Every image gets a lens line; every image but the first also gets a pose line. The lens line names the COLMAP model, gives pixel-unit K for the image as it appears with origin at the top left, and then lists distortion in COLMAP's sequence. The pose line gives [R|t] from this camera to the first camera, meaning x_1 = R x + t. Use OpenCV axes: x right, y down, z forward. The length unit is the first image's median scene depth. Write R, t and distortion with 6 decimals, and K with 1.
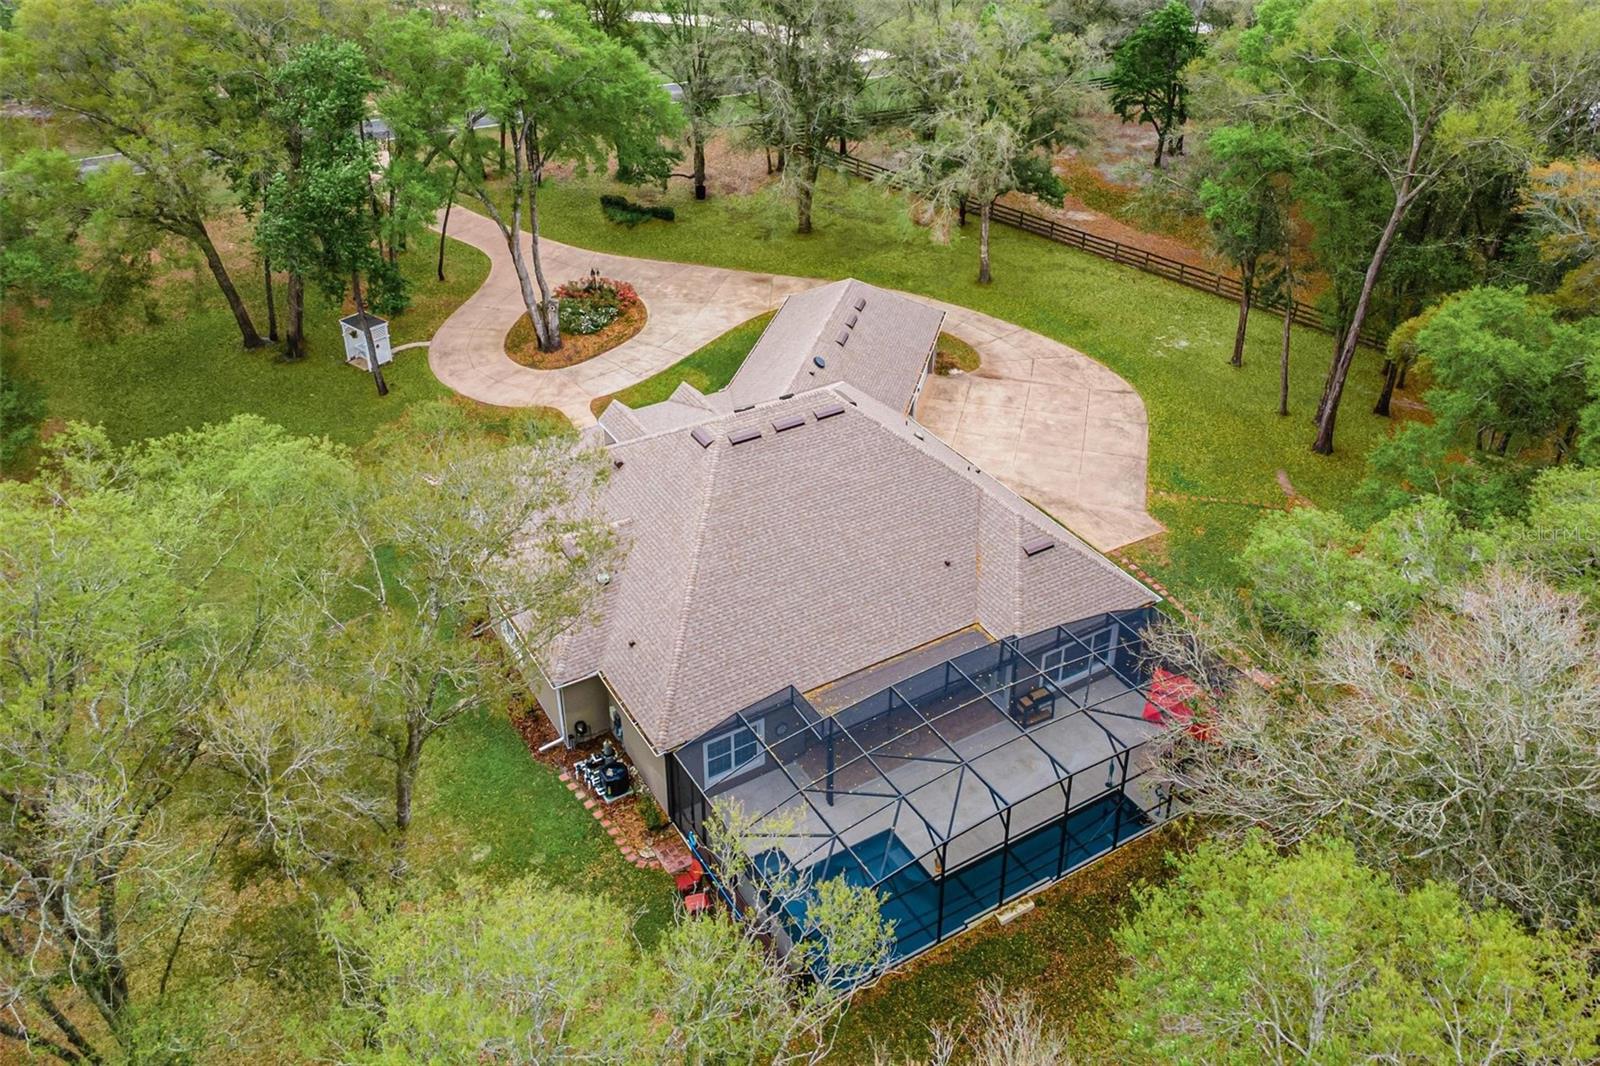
lens RADIAL K [[1184.5, 0, 804.5], [0, 1184.5, 533.5], [0, 0, 1]] dist [0.016096, 0.000149]
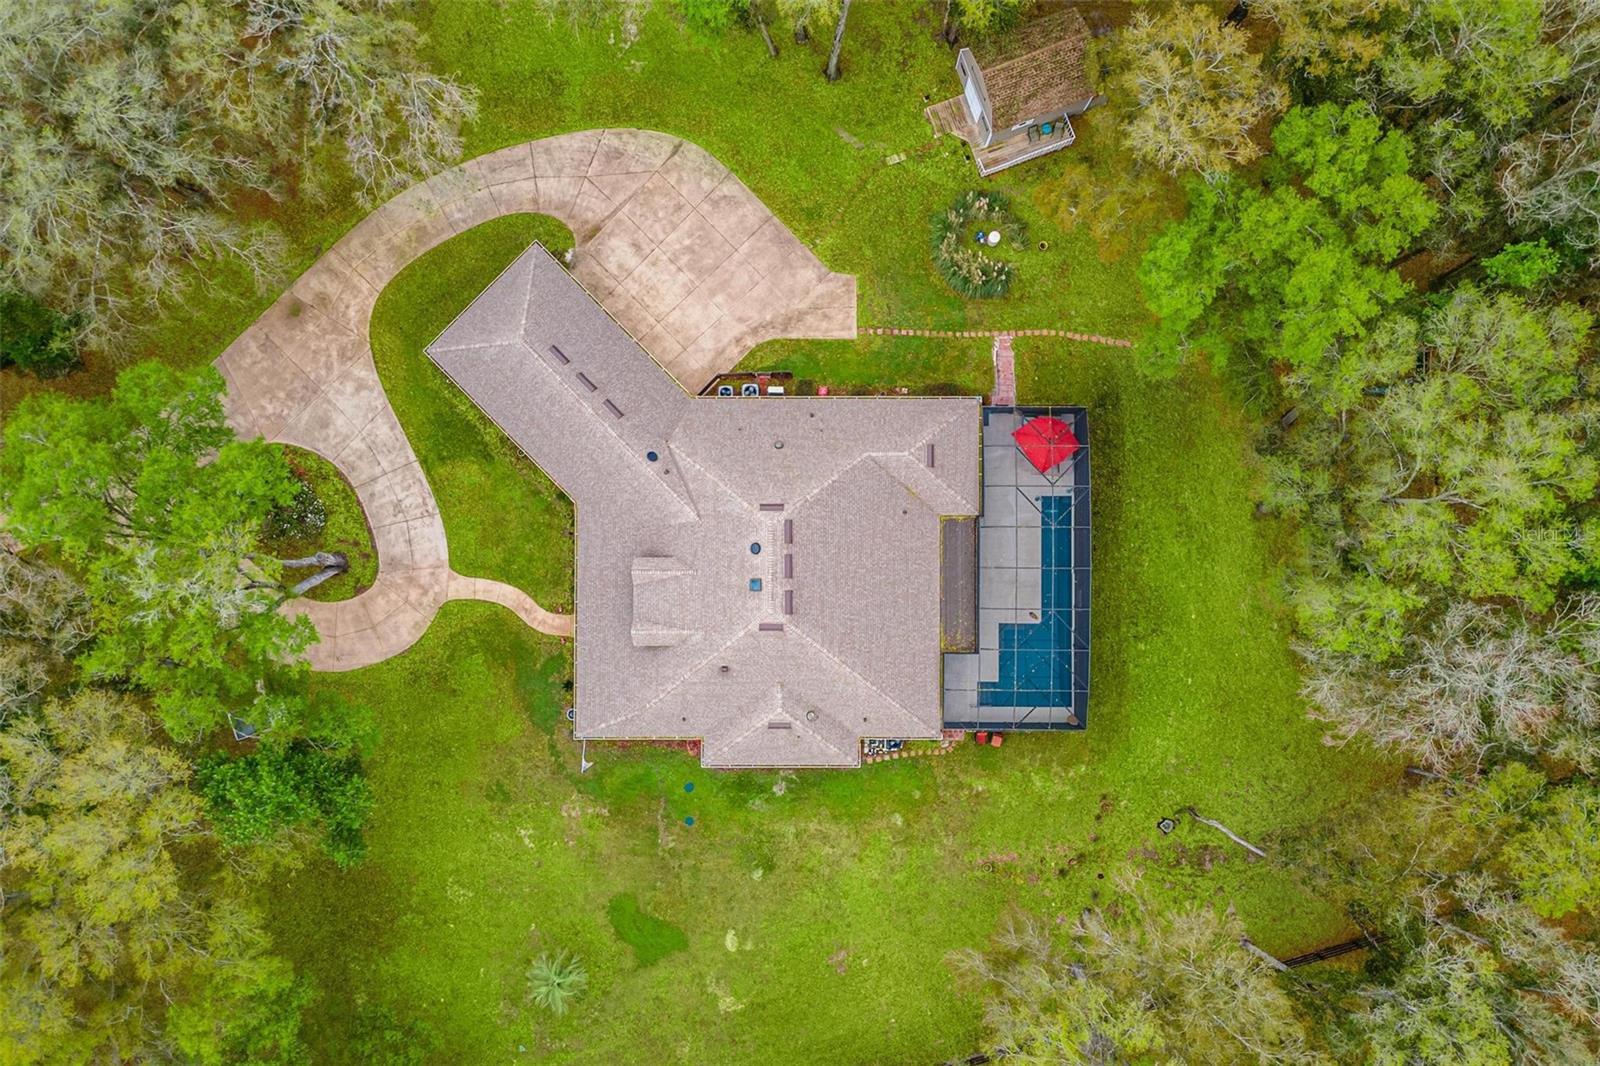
lens RADIAL K [[1184.5, 0, 790.4], [0, 1184.5, 543.1], [0, 0, 1]] dist [0.016096, 0.000149]
pose [[0.514613, -0.857343, -0.011669, 0.019747], [0.499683, 0.288815, 0.816641, -0.819512], [-0.696772, -0.426085, 0.577028, 0.124659]]
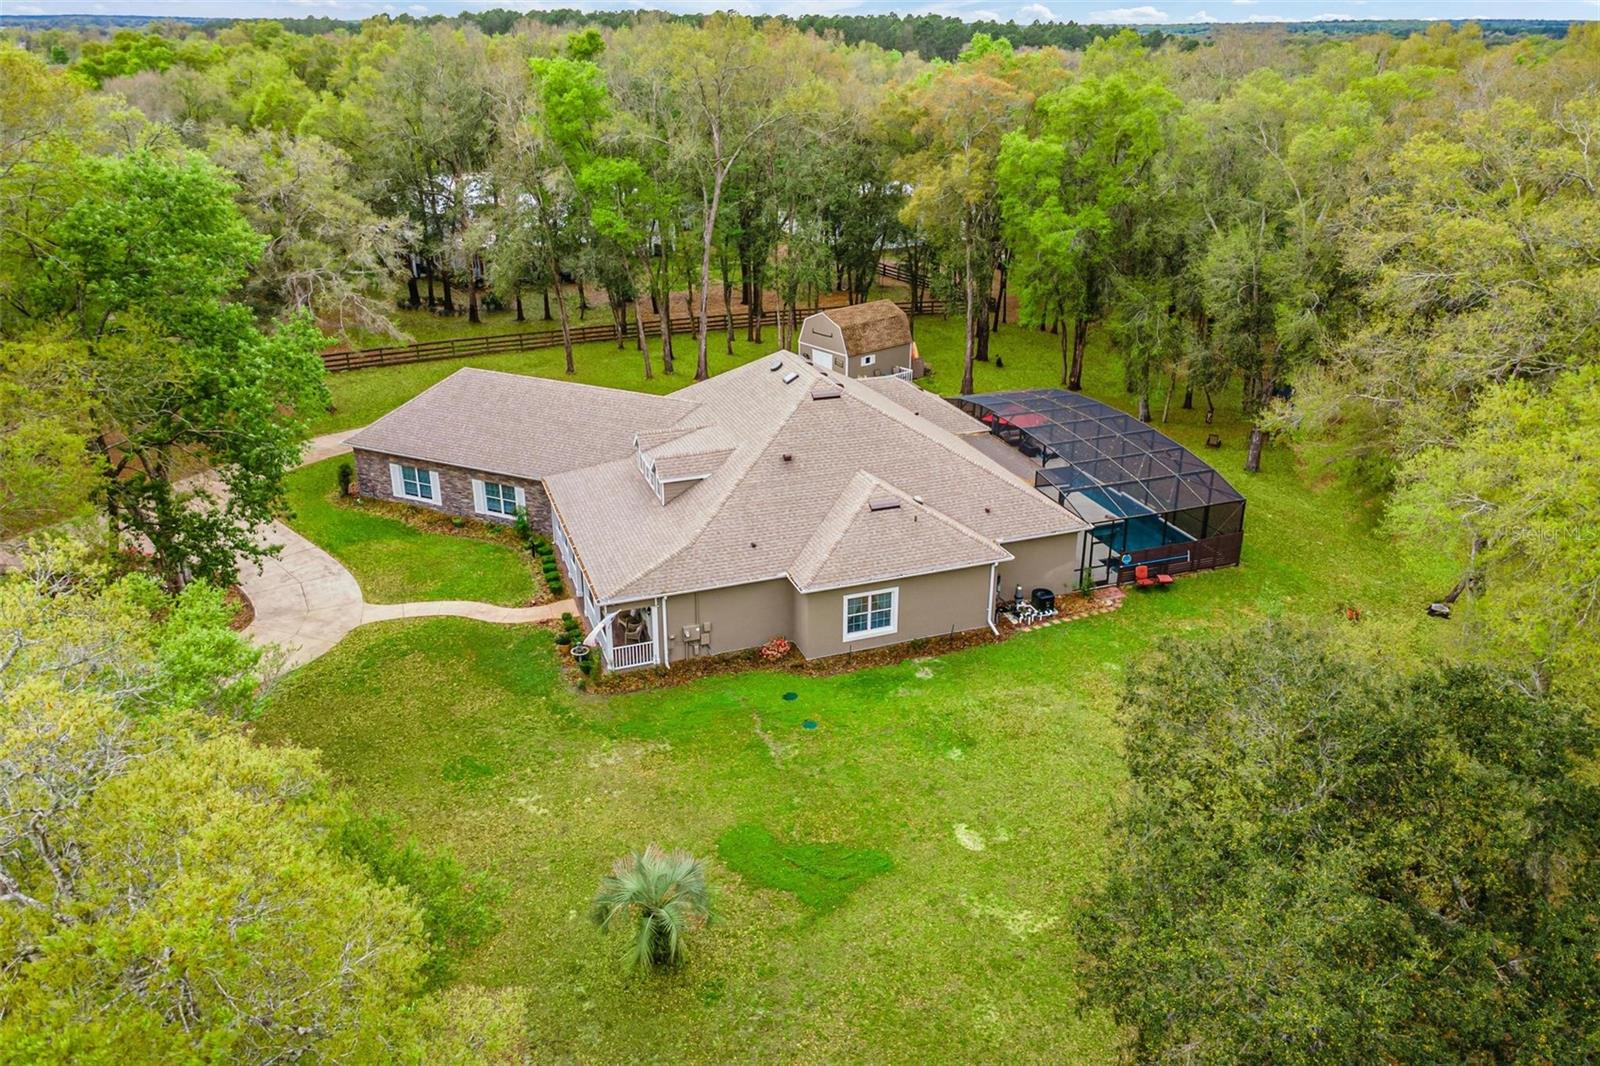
lens RADIAL K [[1184.5, 0, 802.2], [0, 1184.5, 529.4], [0, 0, 1]] dist [0.016096, 0.000149]
pose [[0.190016, -0.384492, 0.903360, -0.765979], [0.549912, 0.803925, 0.226499, -0.159780], [-0.813321, 0.453730, 0.364195, 0.420349]]
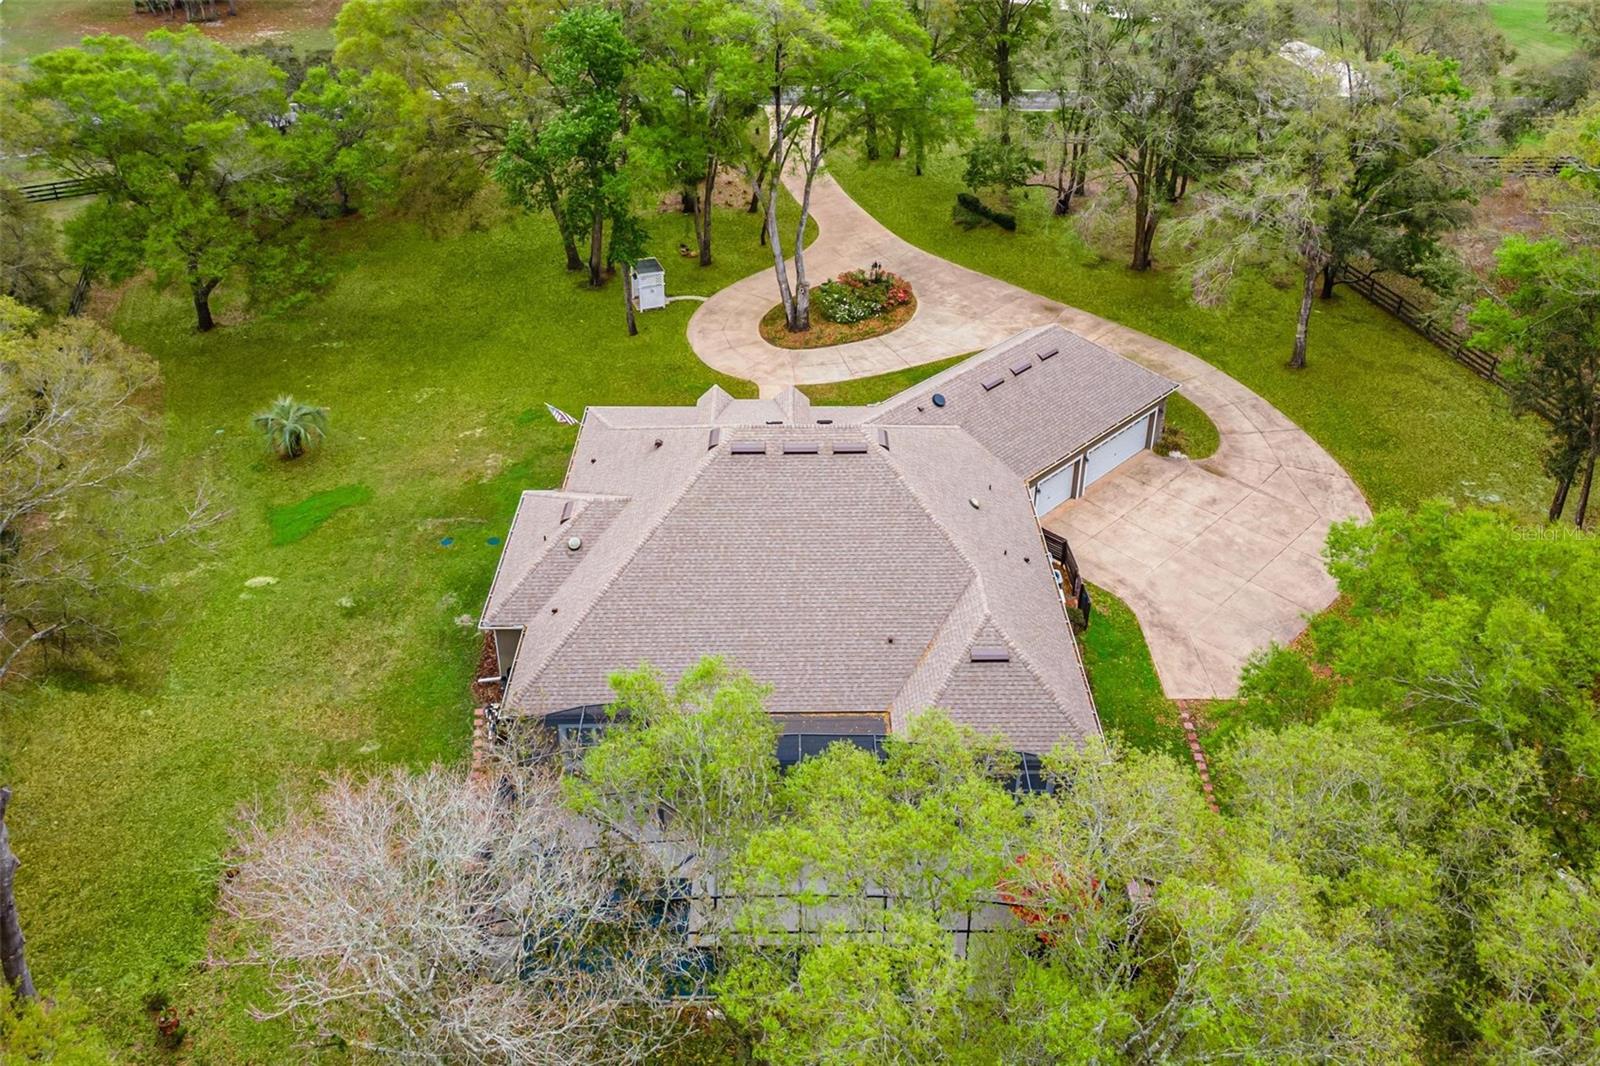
lens RADIAL K [[1184.5, 0, 803.7], [0, 1184.5, 541.6], [0, 0, 1]] dist [0.016096, 0.000149]
pose [[0.862258, 0.293793, -0.412550, 0.263634], [-0.287820, 0.954489, 0.078165, -0.062732], [0.416738, 0.051342, 0.907575, 0.089496]]
